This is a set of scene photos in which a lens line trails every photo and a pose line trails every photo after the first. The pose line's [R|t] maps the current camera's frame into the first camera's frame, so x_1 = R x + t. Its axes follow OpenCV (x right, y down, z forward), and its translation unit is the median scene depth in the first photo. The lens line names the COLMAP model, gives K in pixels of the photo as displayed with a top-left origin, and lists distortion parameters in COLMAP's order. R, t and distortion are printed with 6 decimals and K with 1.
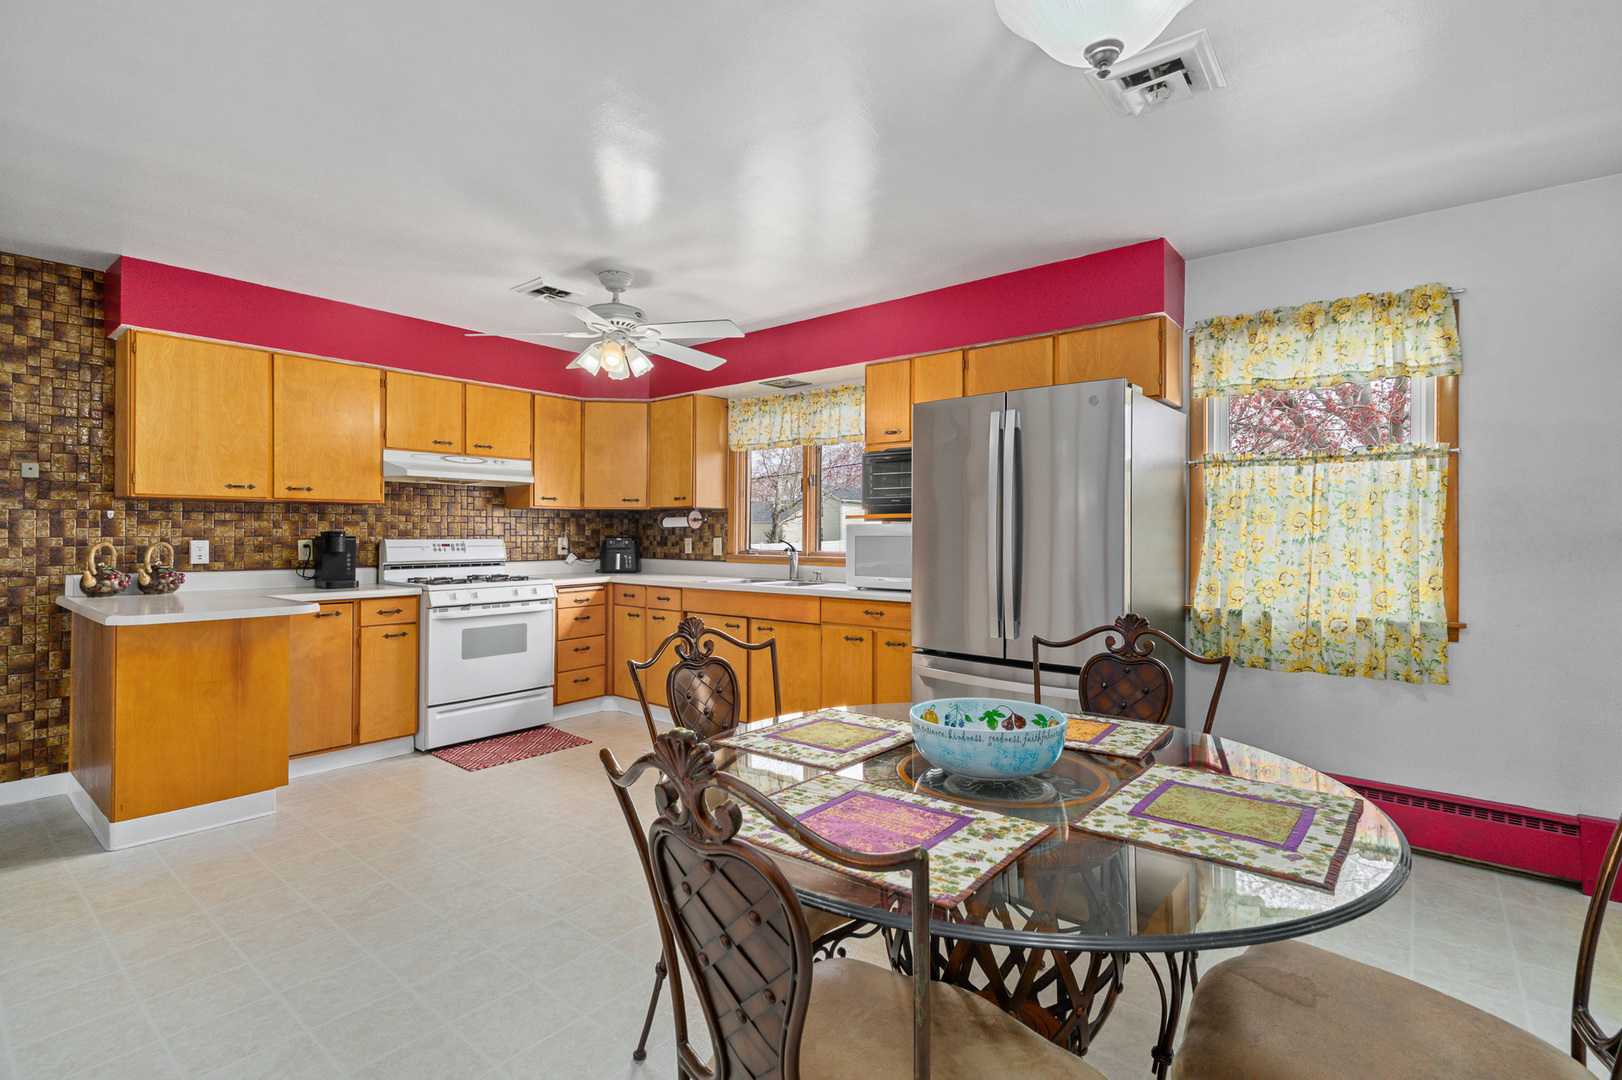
lens RADIAL K [[753.1, 0, 806.4], [0, 753.1, 526.4], [0, 0, 1]] dist [-0.000473, 0.000309]
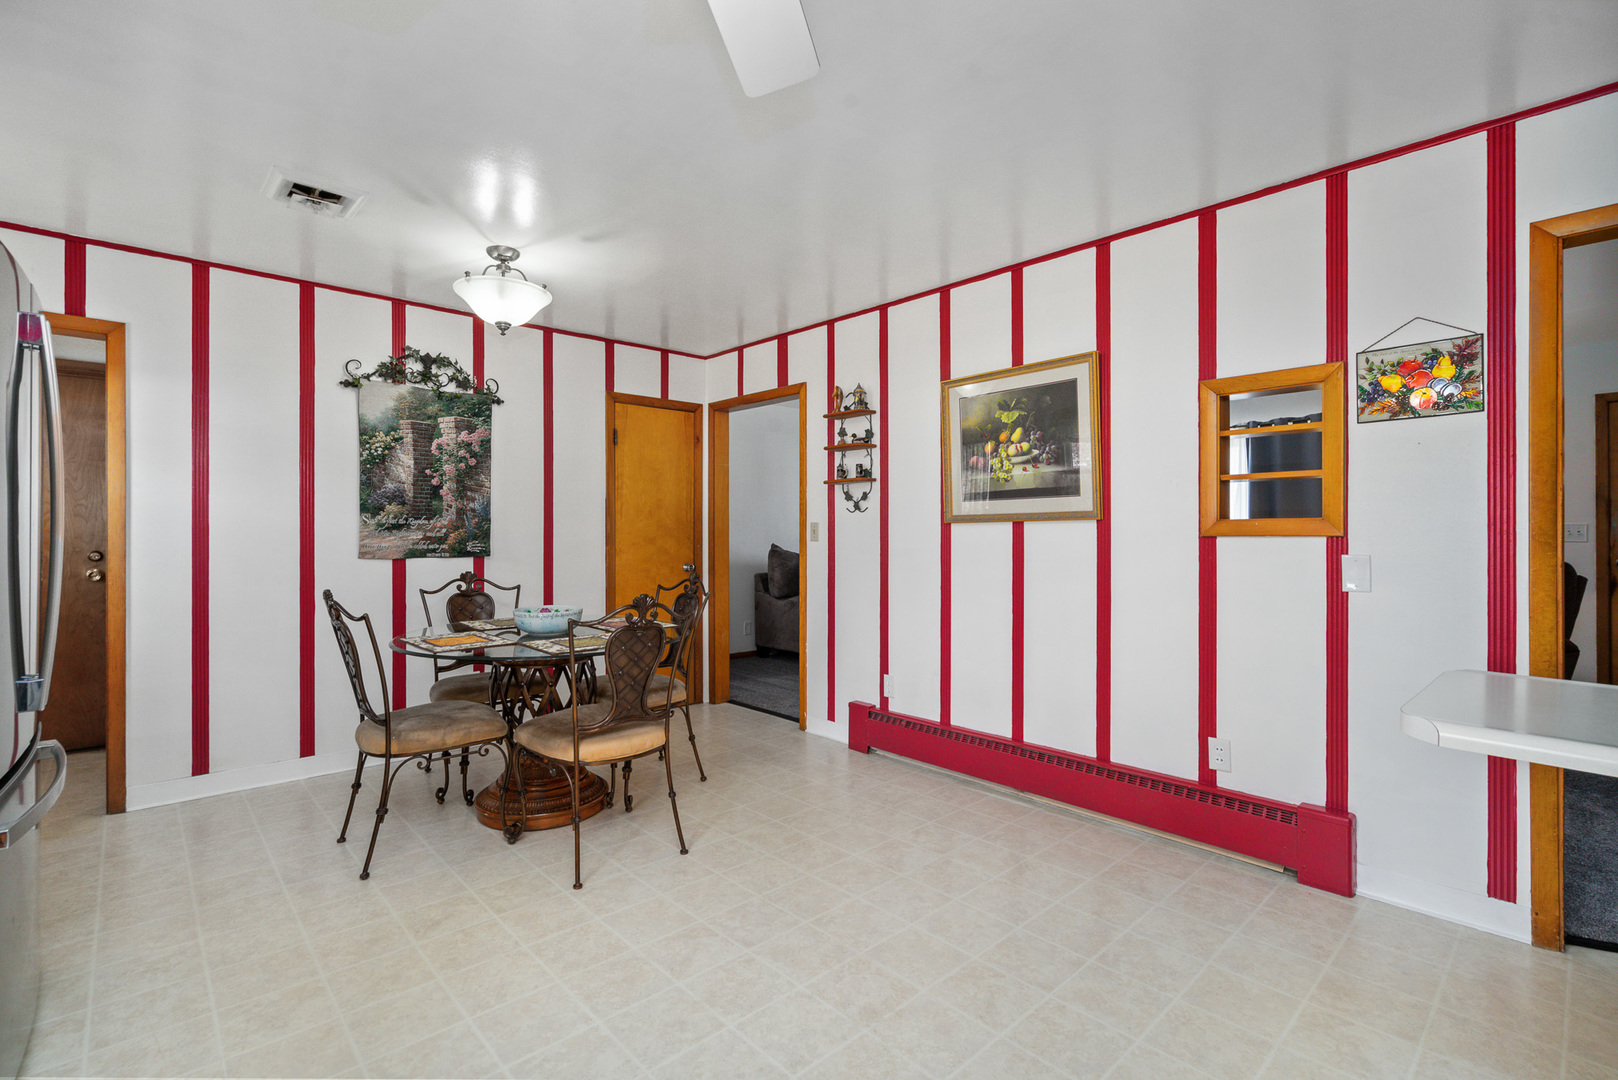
lens RADIAL K [[737.5, 0, 804.1], [0, 737.5, 534.5], [0, 0, 1]] dist [-0.001189, 0.000160]
pose [[-0.988812, -0.006494, 0.149022, -0.287102], [-0.007246, 0.999964, -0.004502, 0.007875], [-0.148988, -0.005532, -0.988824, 1.030986]]
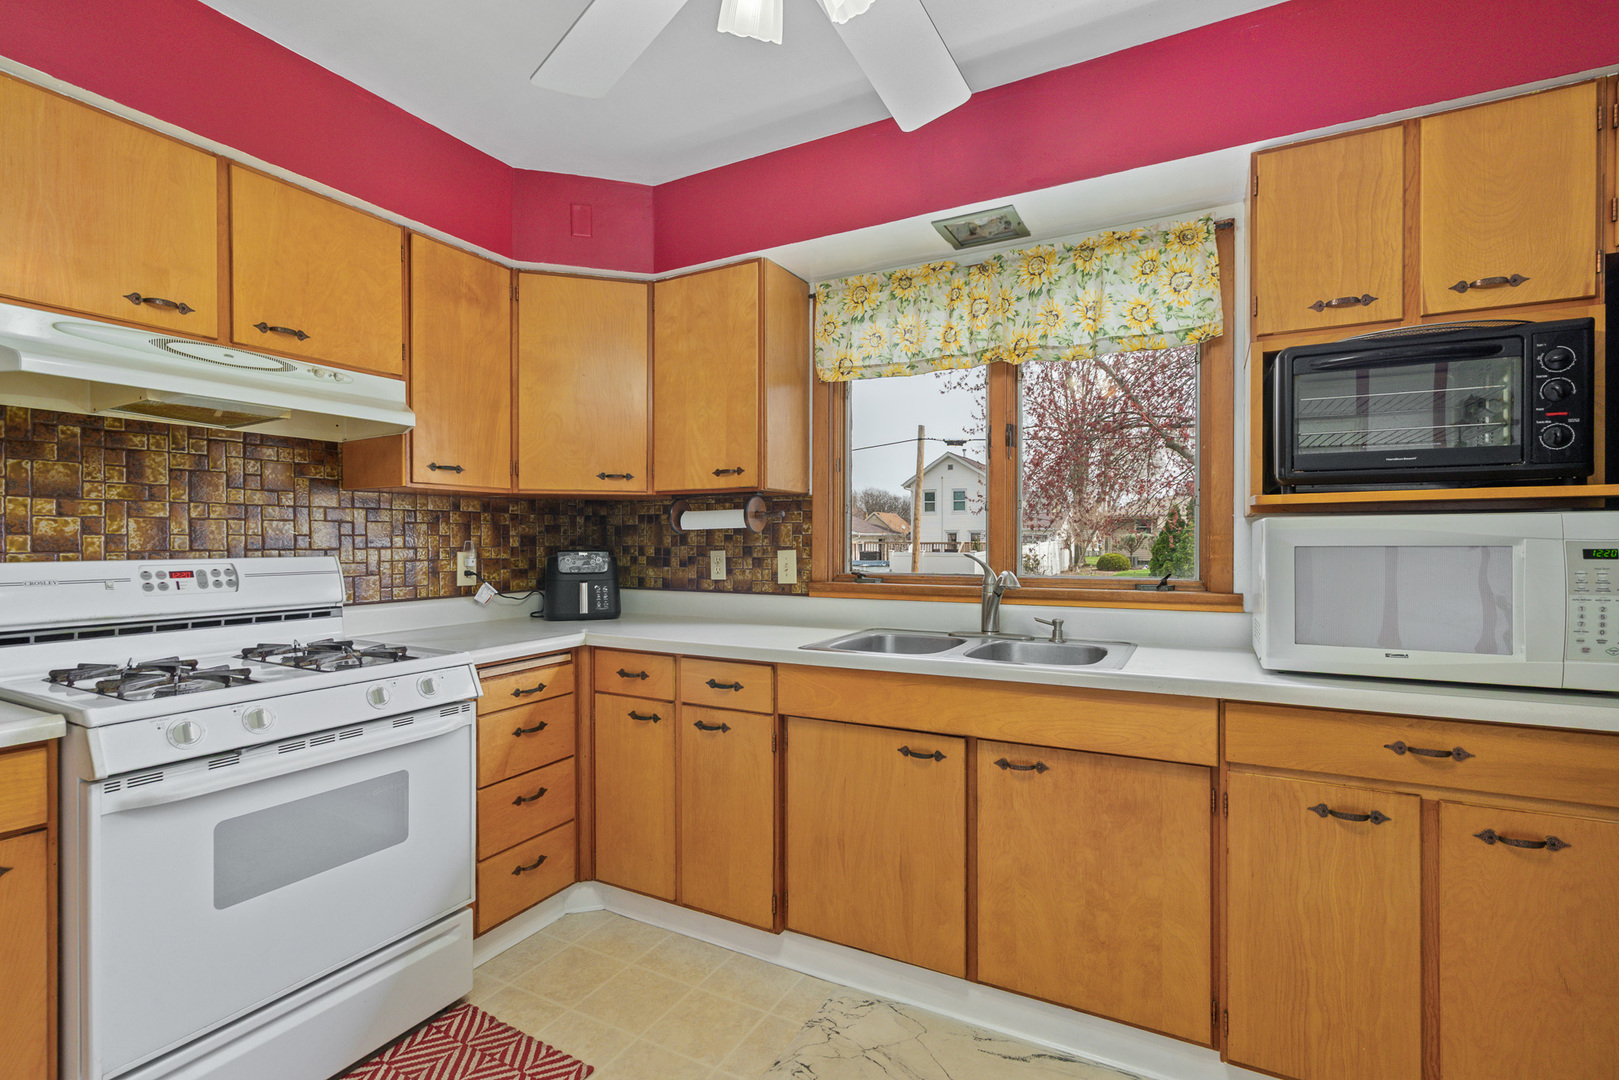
lens RADIAL K [[747.2, 0, 804.8], [0, 747.2, 543.5], [0, 0, 1]] dist [0.000116, 0.000653]
pose [[0.982753, -0.005081, 0.184851, -0.248682], [0.002780, 0.999915, 0.012707, 0.004816], [-0.184900, -0.011974, 0.982684, 0.602088]]
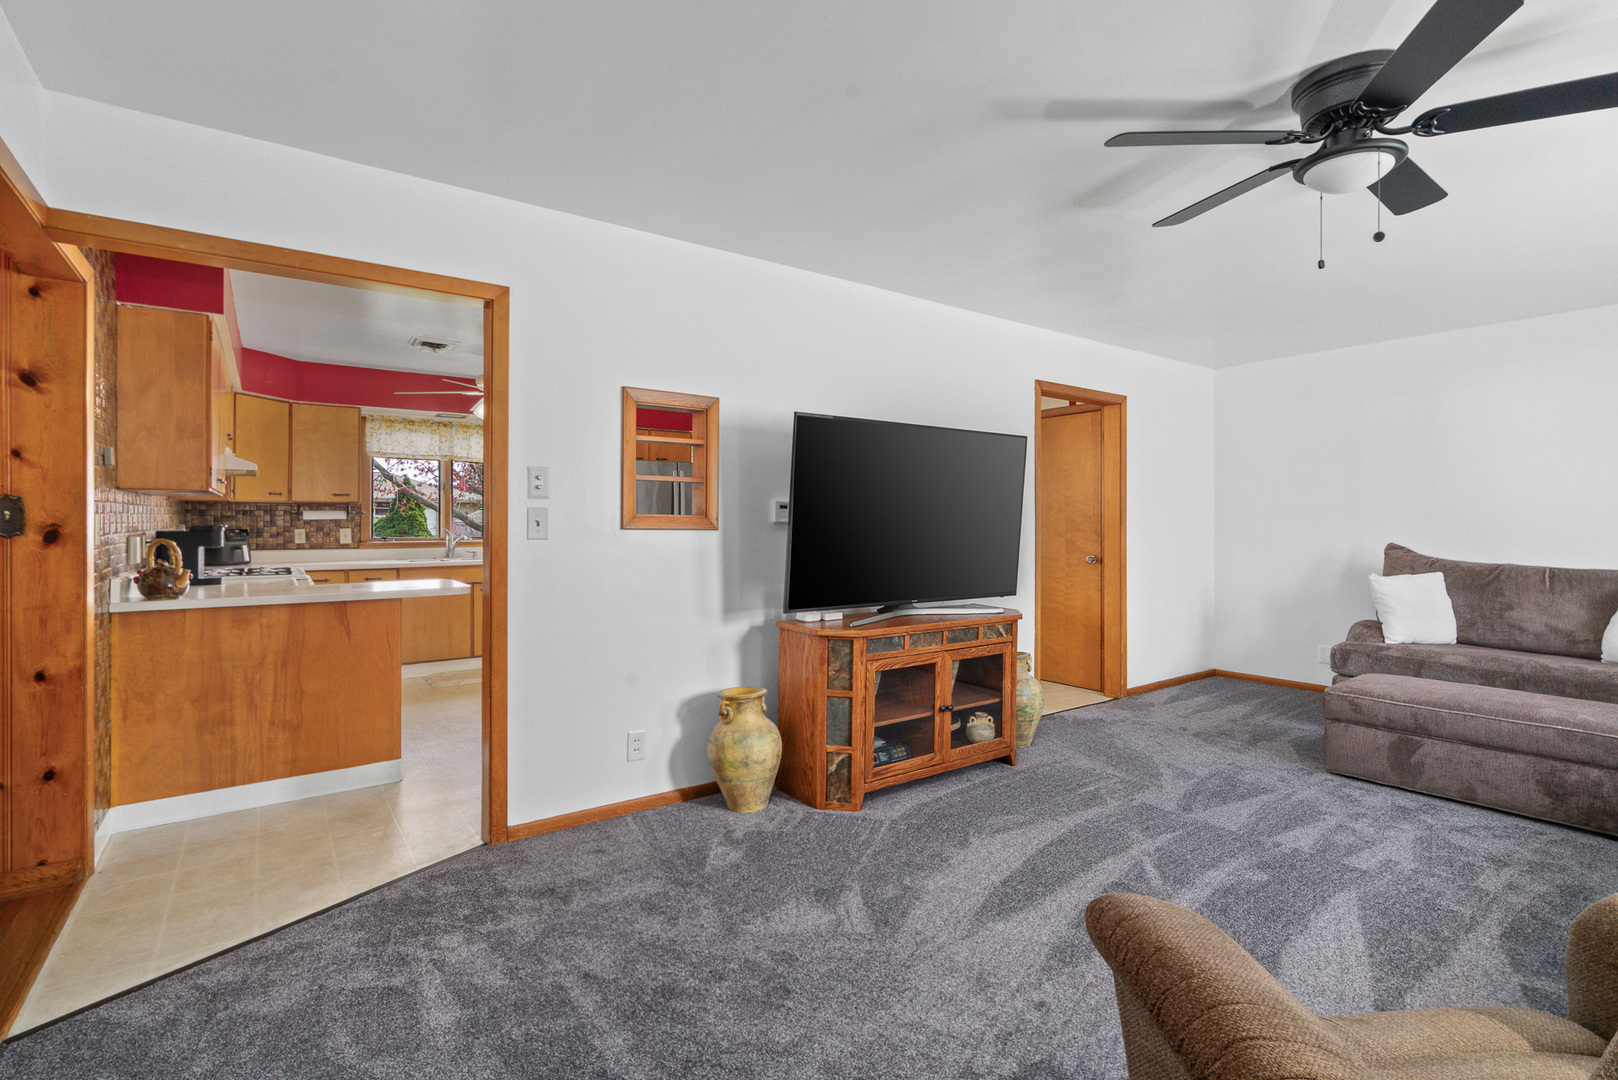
lens RADIAL K [[760.8, 0, 809.3], [0, 760.8, 527.6], [0, 0, 1]] dist [0.002289, 0.000662]
pose [[0.273224, -0.008905, 0.961909, -1.301679], [-0.009367, 0.999885, 0.011917, -0.008634], [-0.961905, -0.012266, 0.273109, -0.013699]]
